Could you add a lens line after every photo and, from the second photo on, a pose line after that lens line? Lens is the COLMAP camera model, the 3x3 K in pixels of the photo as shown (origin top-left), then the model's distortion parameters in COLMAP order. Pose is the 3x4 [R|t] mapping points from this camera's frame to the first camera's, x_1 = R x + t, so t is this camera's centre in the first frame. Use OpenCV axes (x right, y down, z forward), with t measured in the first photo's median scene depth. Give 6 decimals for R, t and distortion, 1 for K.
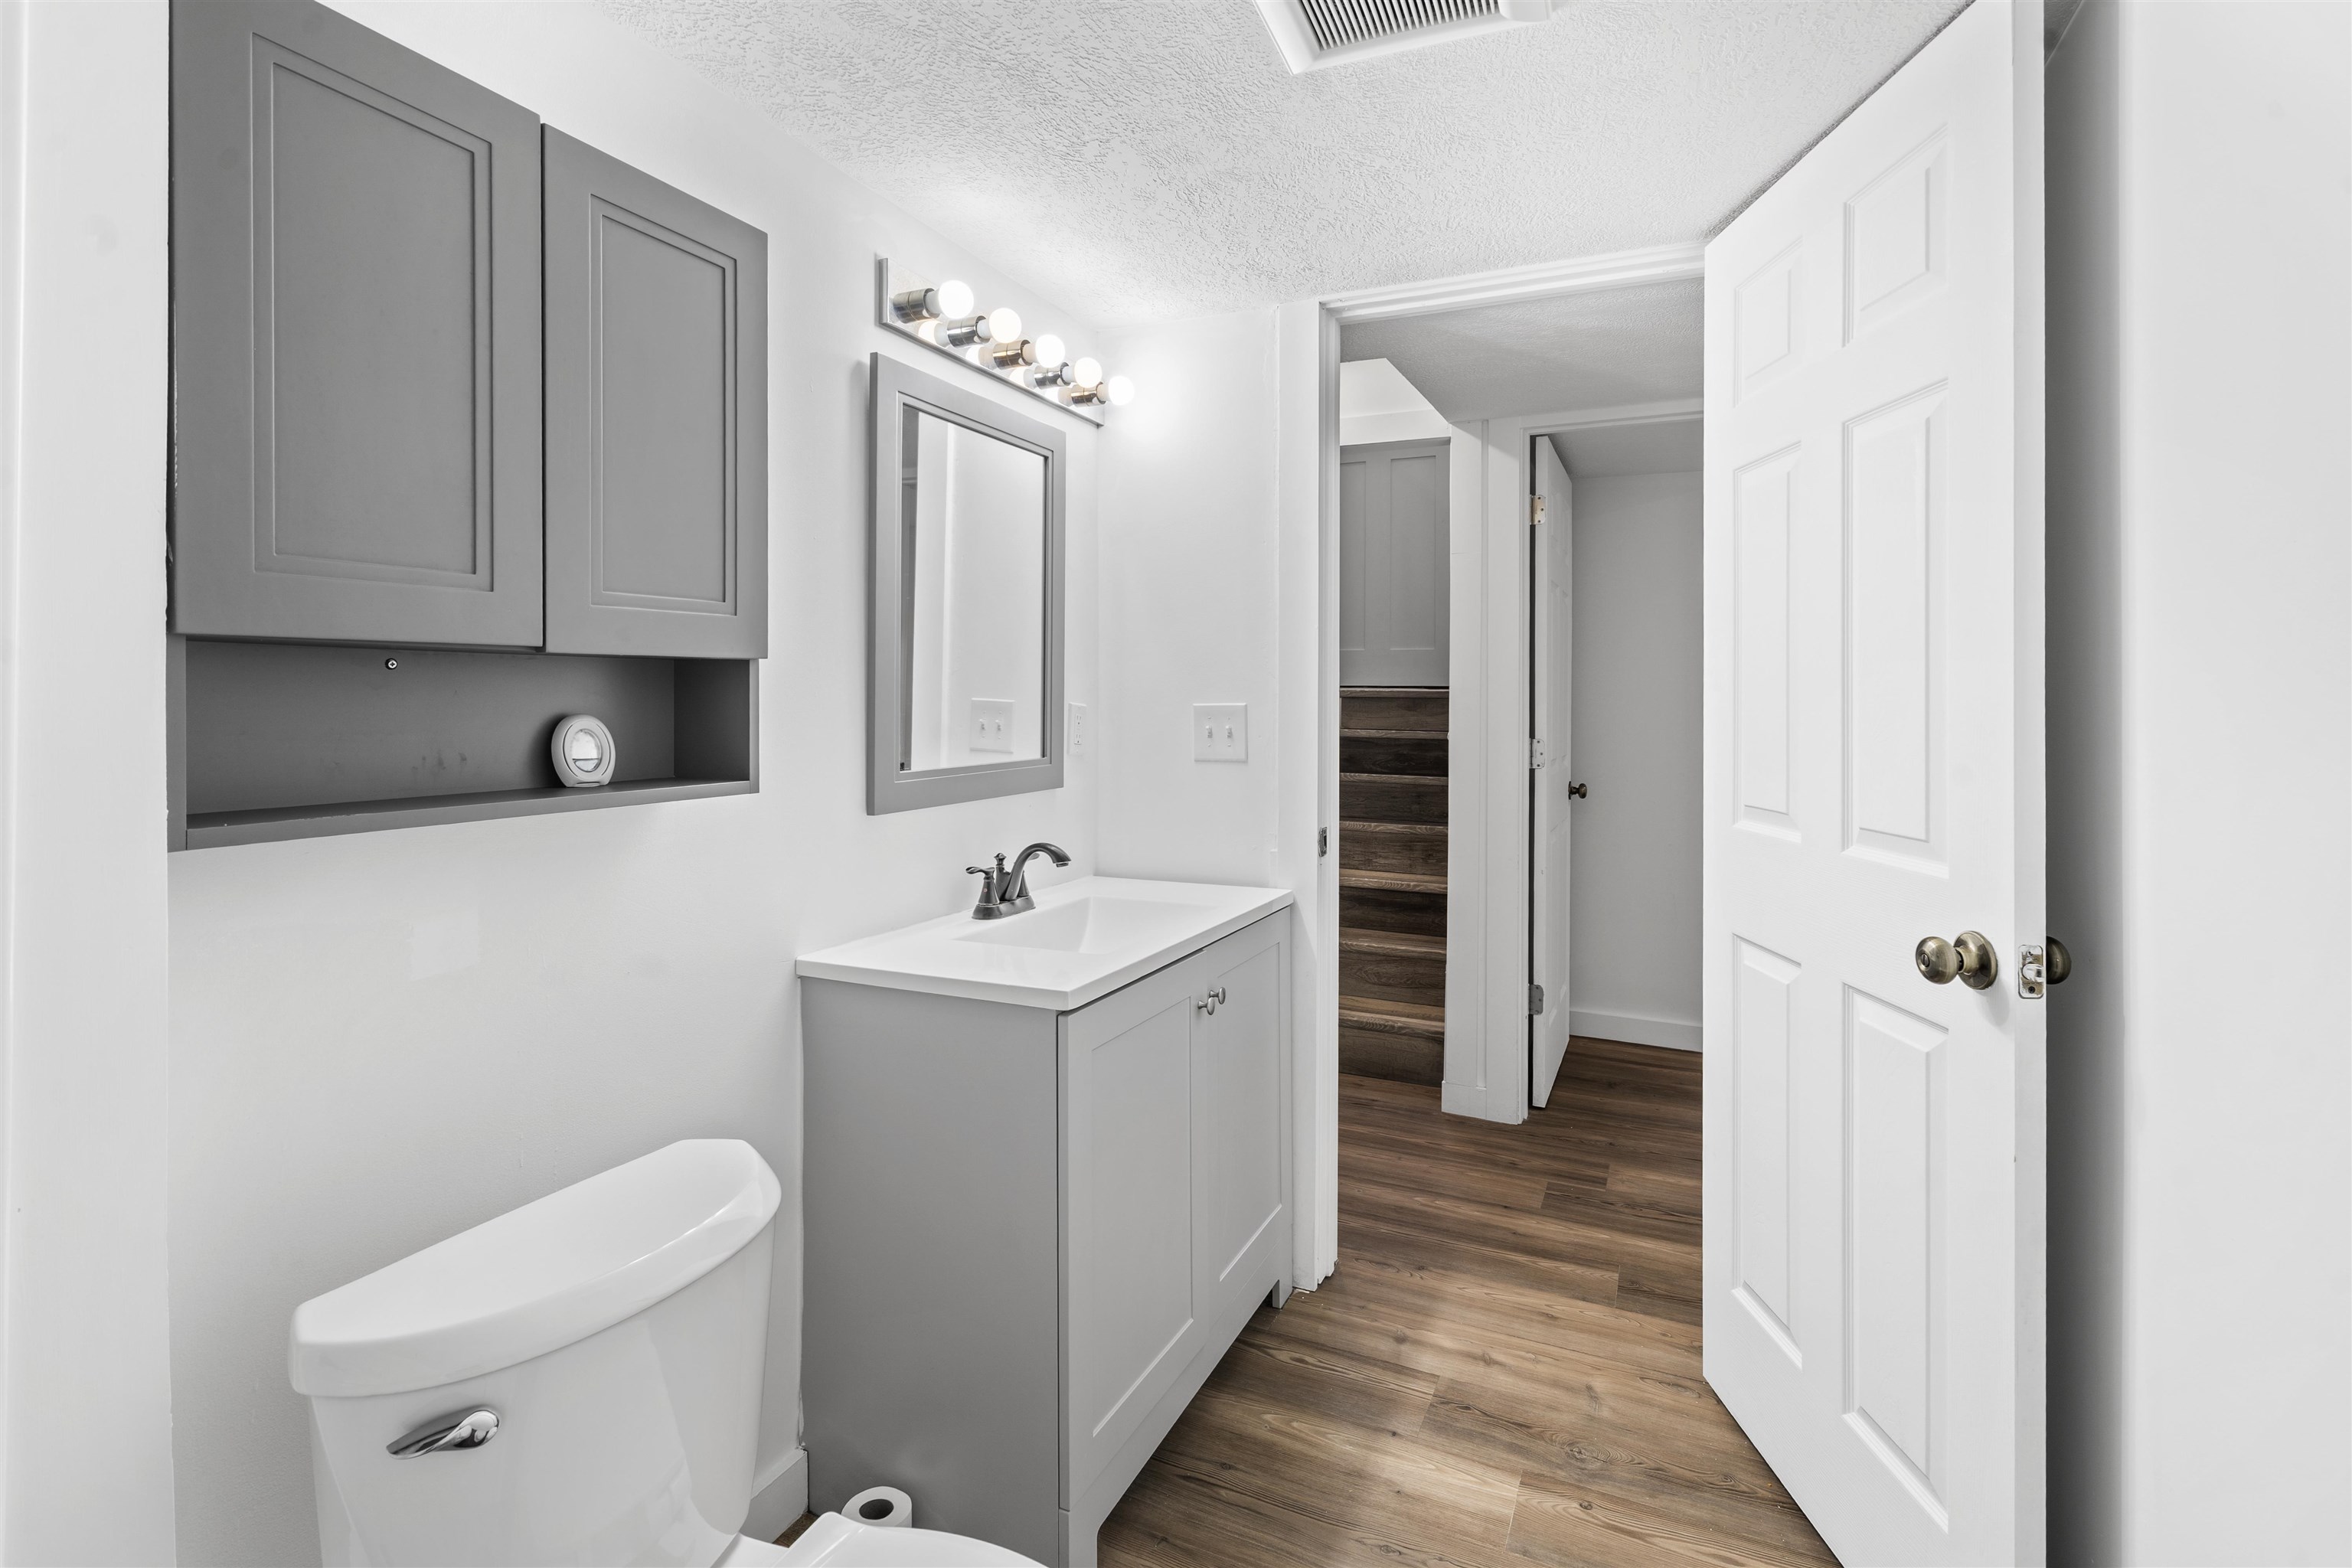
lens RADIAL K [[1101.6, 0, 1179.3], [0, 1101.6, 733.6], [0, 0, 1]] dist [-0.001947, 0.000167]
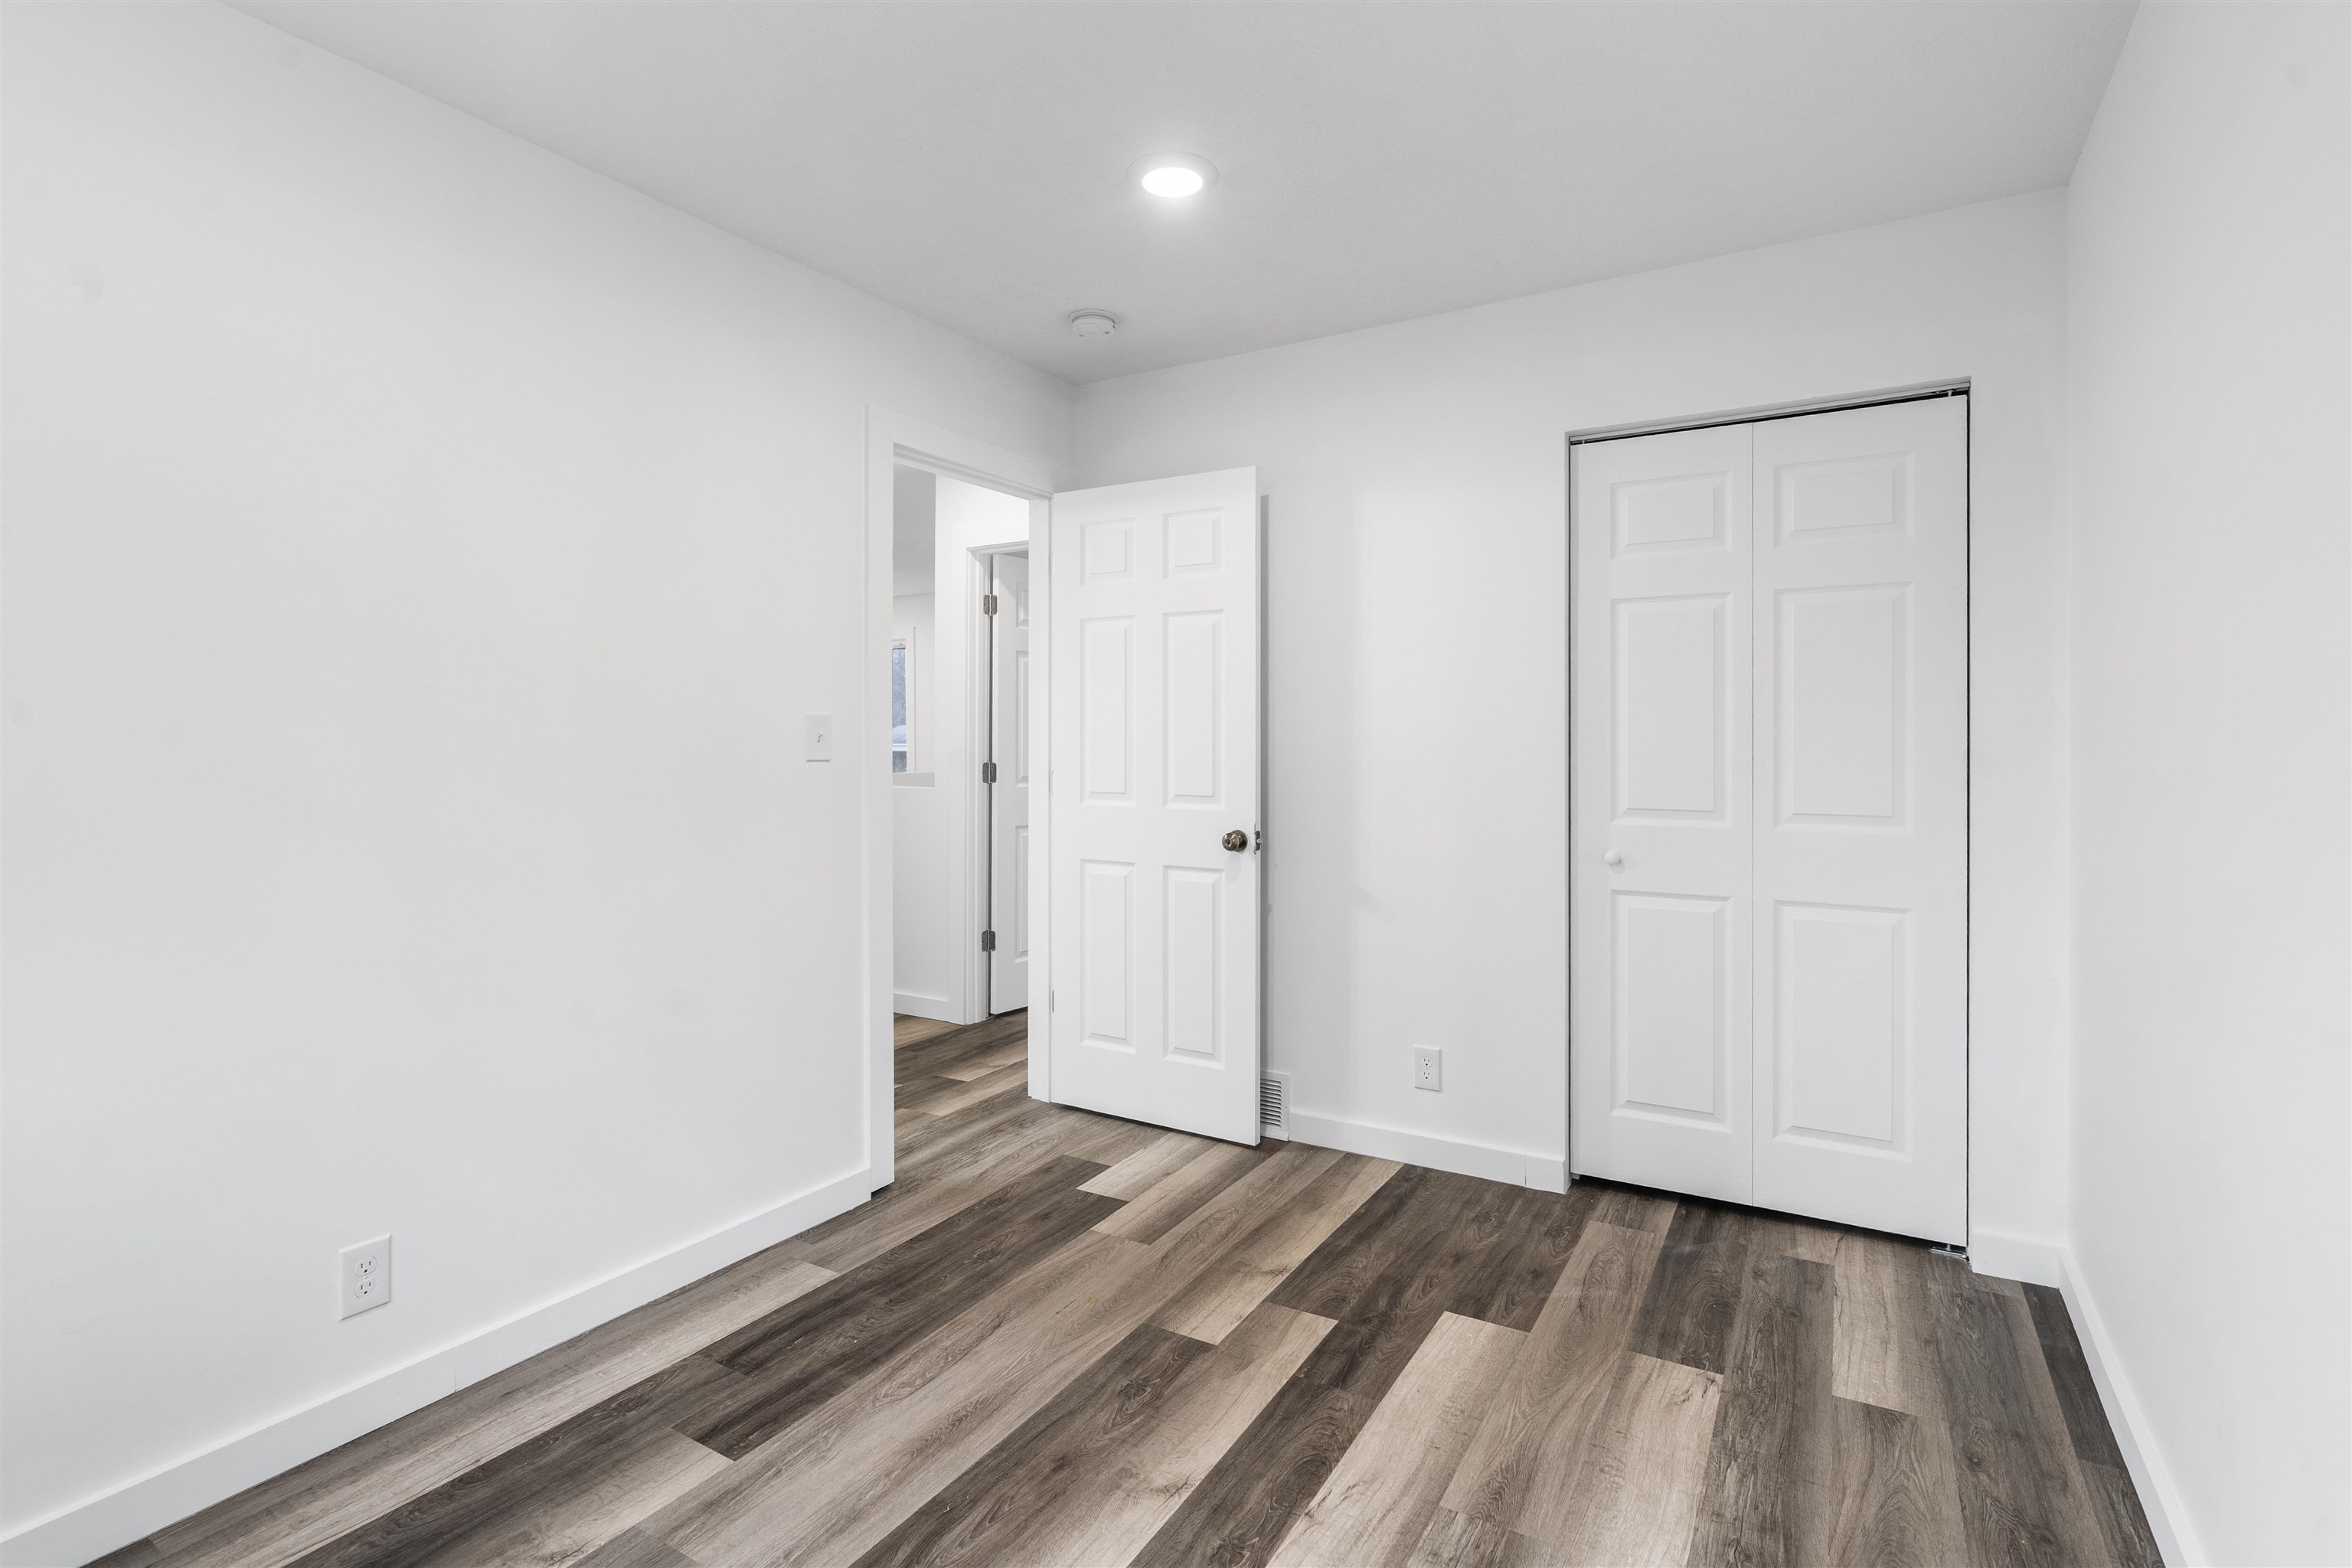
lens RADIAL K [[1101.6, 0, 1179.3], [0, 1101.6, 733.6], [0, 0, 1]] dist [-0.001947, 0.000167]
pose [[0.099317, 0.006580, 0.995034, -1.760212], [0.021033, 0.999741, -0.008711, -0.021192], [-0.994834, 0.021794, 0.099153, 0.837761]]
